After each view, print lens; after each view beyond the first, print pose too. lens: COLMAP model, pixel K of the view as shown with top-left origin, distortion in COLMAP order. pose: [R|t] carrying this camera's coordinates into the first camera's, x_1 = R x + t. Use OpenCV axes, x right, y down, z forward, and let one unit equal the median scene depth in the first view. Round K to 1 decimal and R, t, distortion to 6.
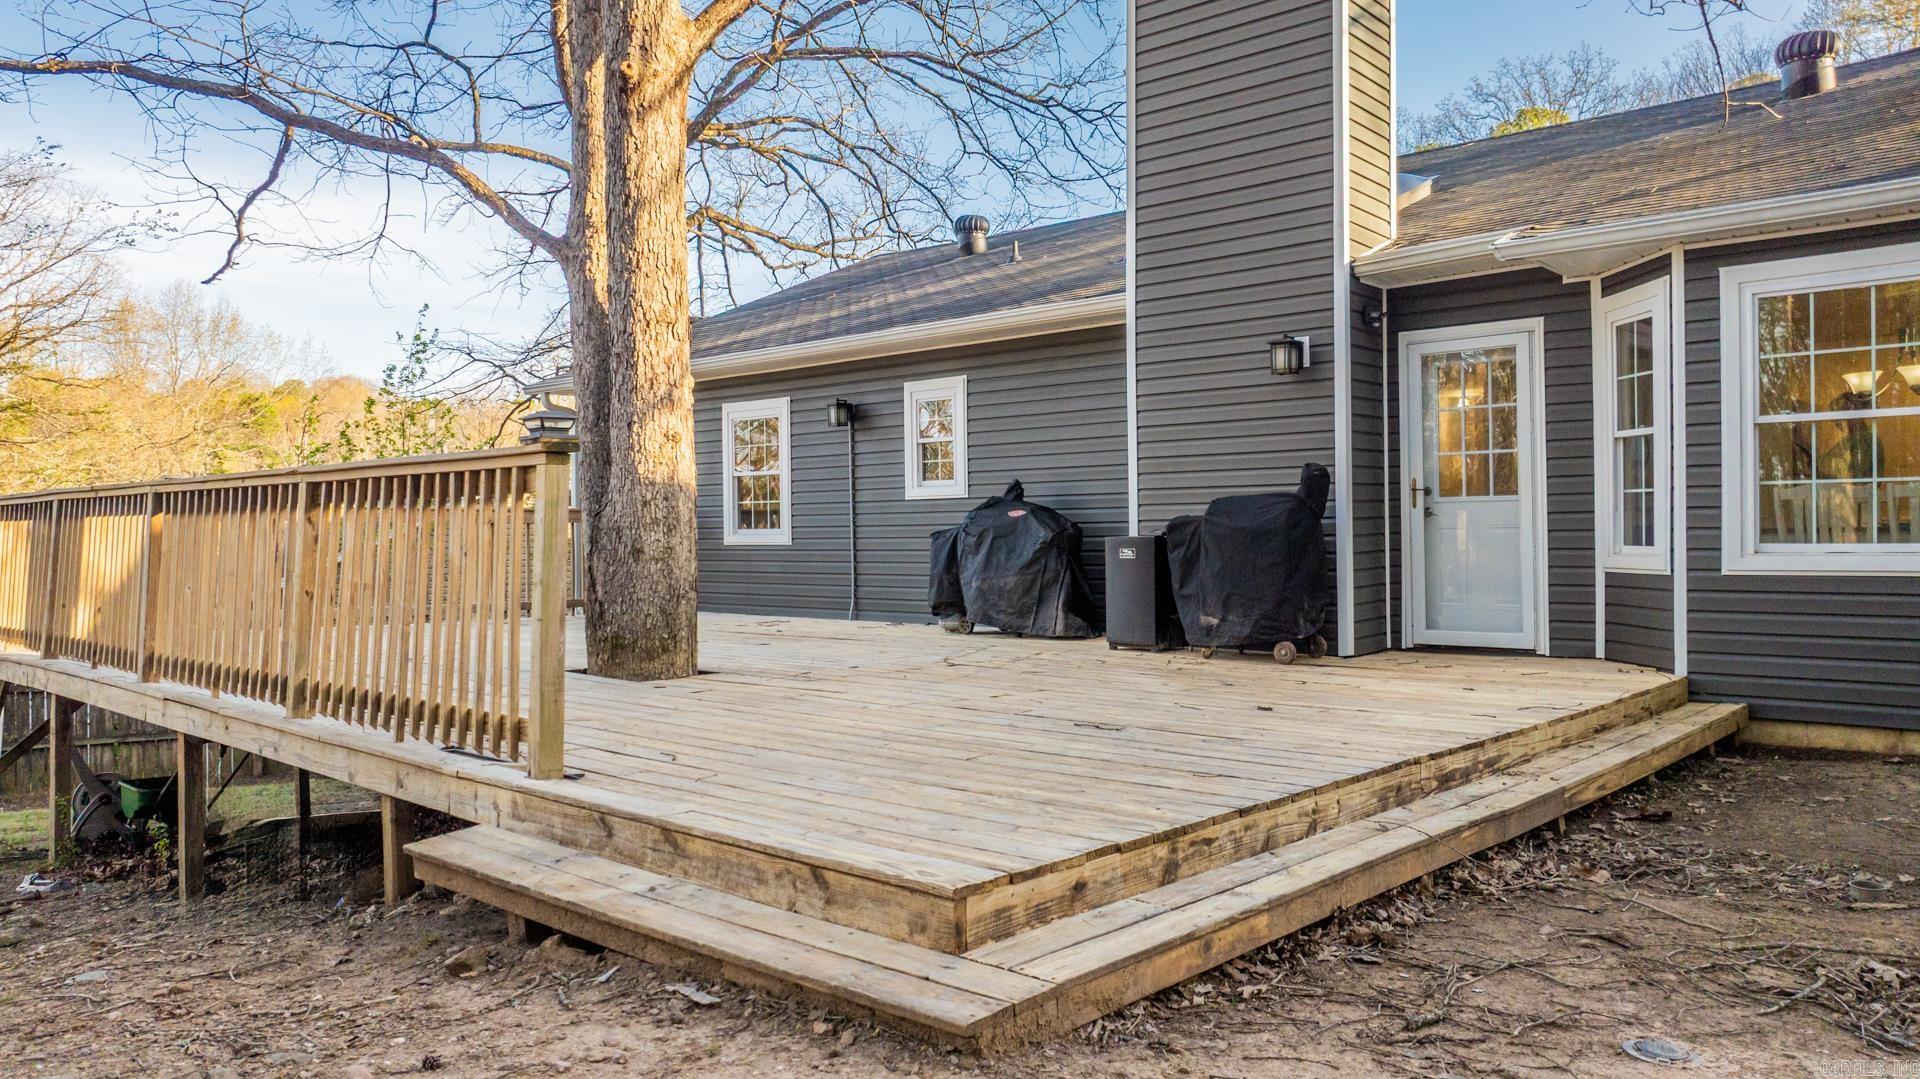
lens RADIAL K [[1404.3, 0, 960.0], [0, 1404.3, 539.5], [0, 0, 1]] dist [-0.004064, -0.006378]
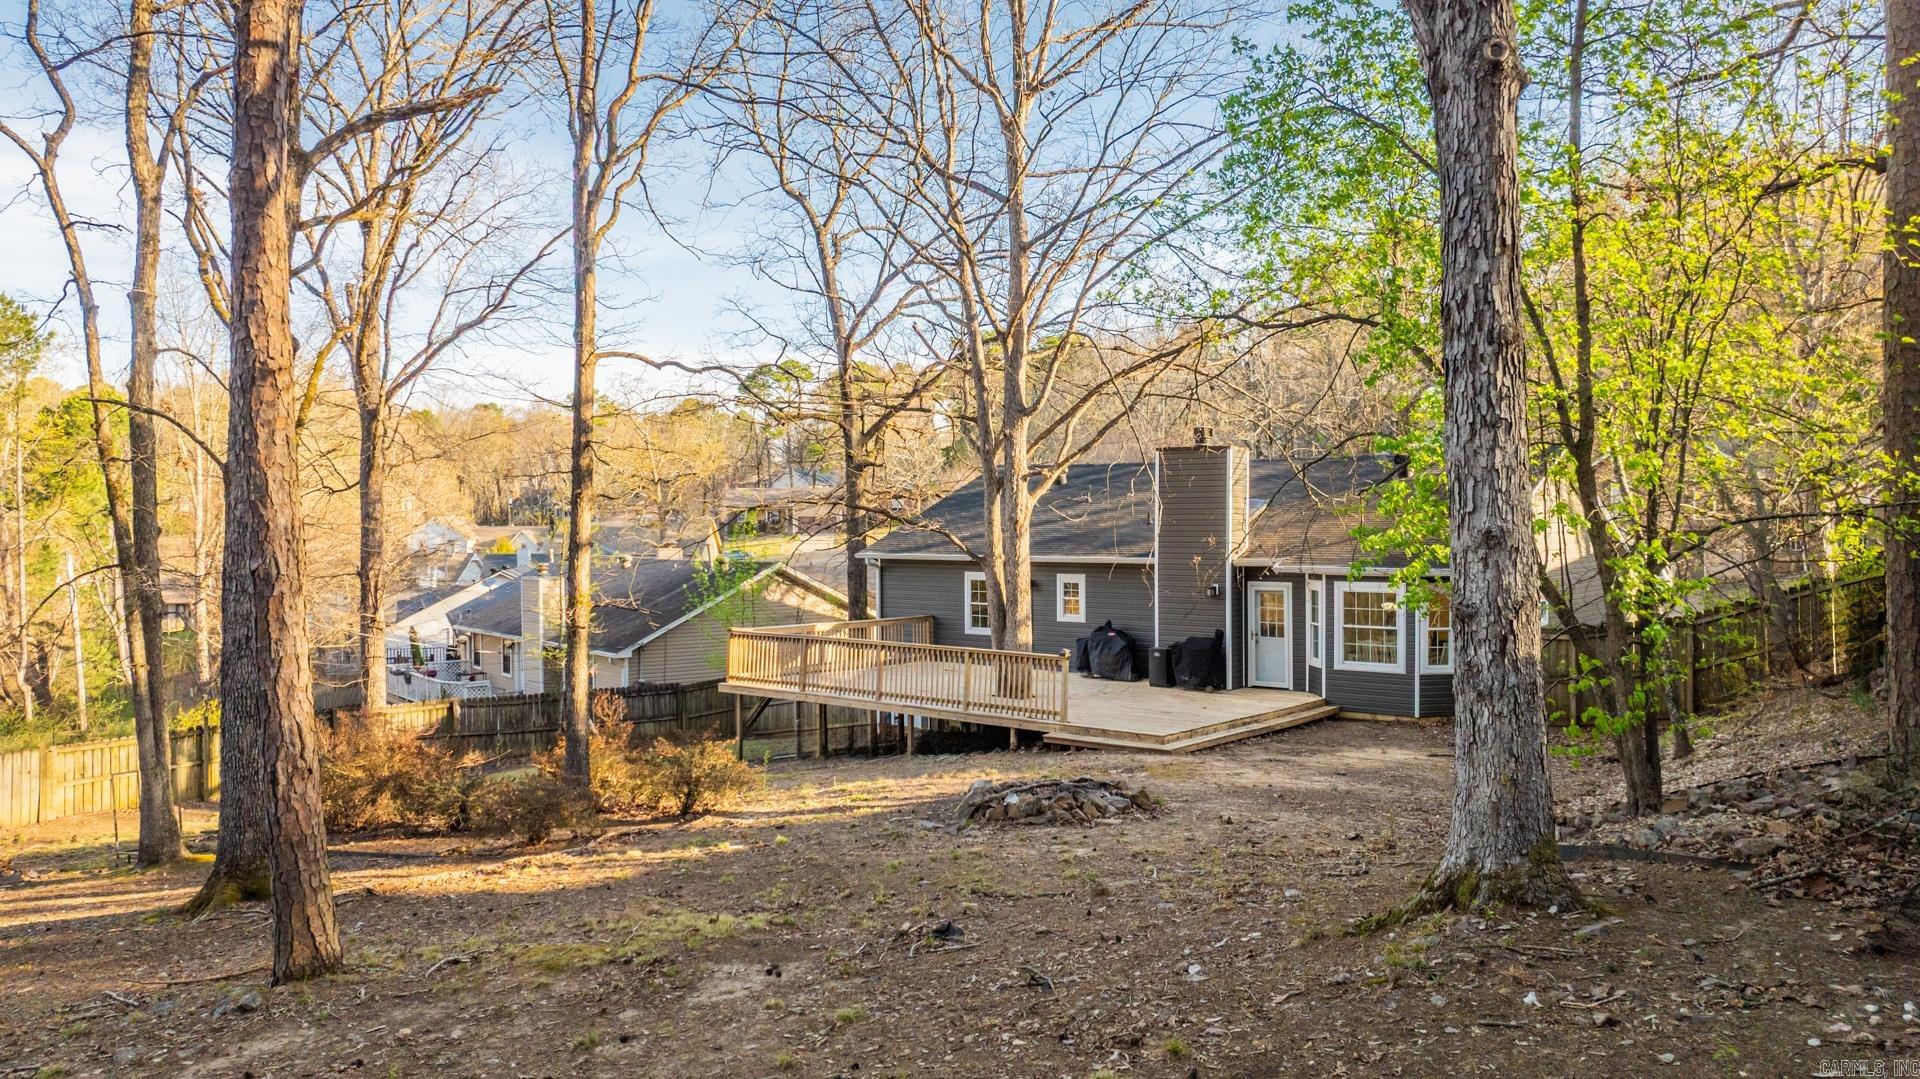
lens RADIAL K [[1404.3, 0, 960.0], [0, 1404.3, 539.5], [0, 0, 1]] dist [-0.004064, -0.006378]
pose [[0.998373, 0.008815, 0.056326, -0.486794], [-0.009233, 0.999932, 0.007179, -0.261436], [-0.056259, -0.007687, 0.998387, -2.026005]]
